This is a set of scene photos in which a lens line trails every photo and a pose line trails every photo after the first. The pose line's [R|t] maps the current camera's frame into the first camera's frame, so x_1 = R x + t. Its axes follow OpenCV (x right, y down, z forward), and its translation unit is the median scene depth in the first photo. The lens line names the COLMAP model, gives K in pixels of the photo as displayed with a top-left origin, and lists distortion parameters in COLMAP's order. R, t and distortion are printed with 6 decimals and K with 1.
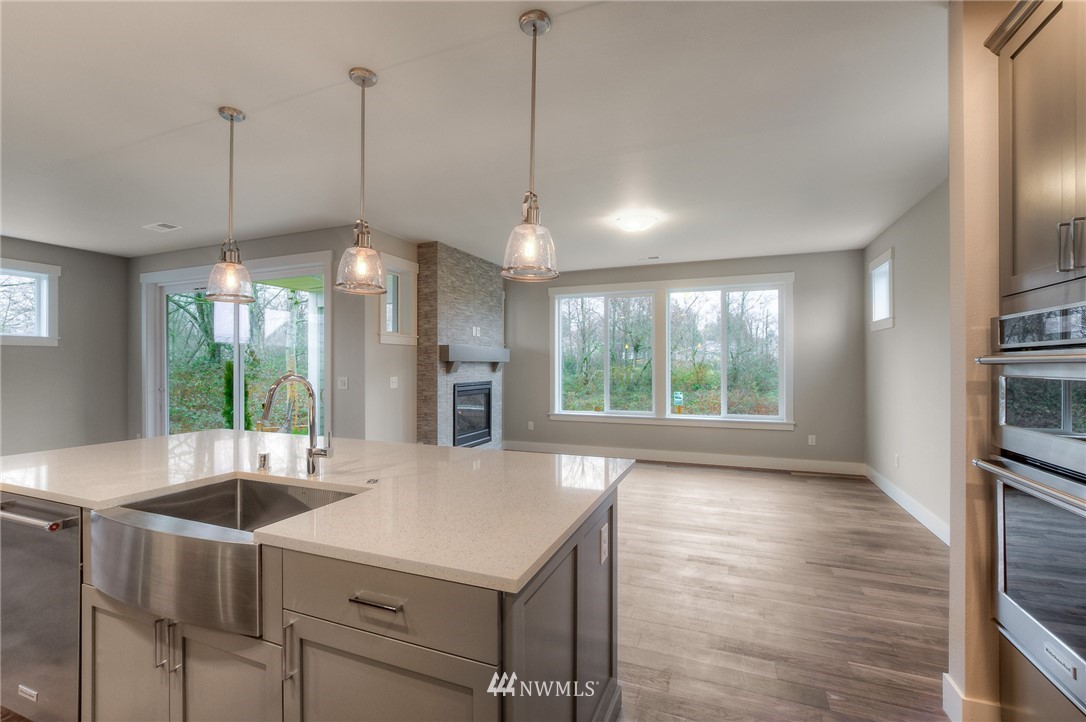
lens RADIAL K [[475.1, 0, 540.6], [0, 475.1, 361.1], [0, 0, 1]] dist [-0.008342, 0.000128]
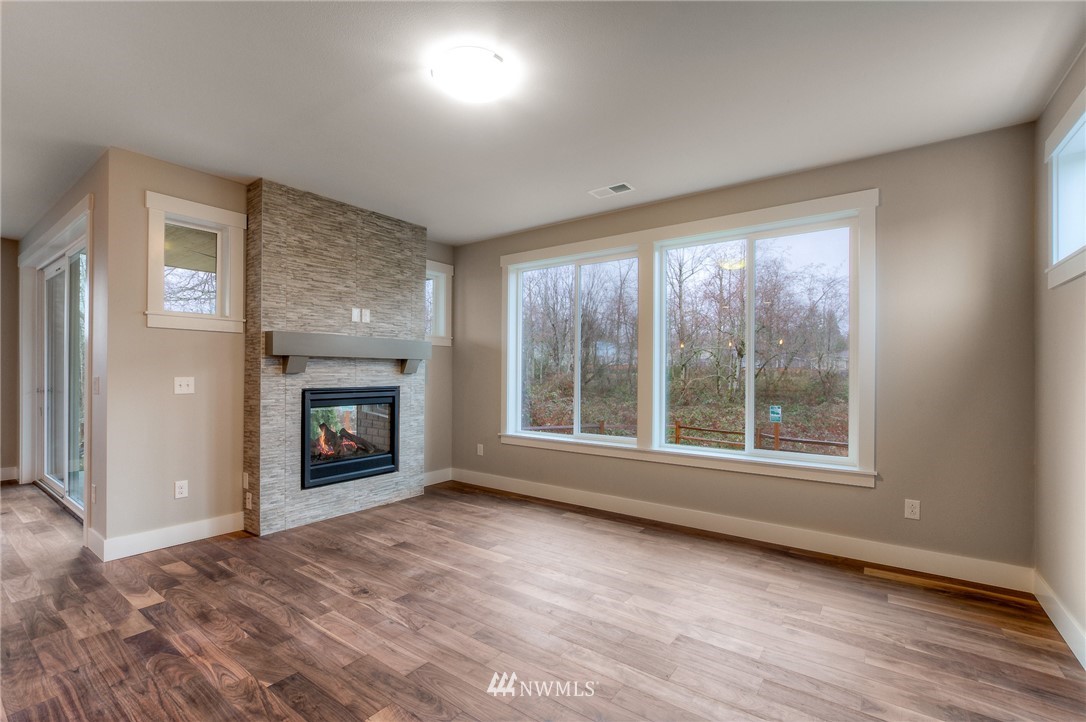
lens RADIAL K [[475.1, 0, 544.4], [0, 475.1, 368.5], [0, 0, 1]] dist [-0.008342, 0.000128]
pose [[0.969457, 0.004794, -0.245214, 0.304398], [-0.005049, 0.999987, -0.000412, 0.015733], [0.245209, 0.001638, 0.969469, 0.396821]]
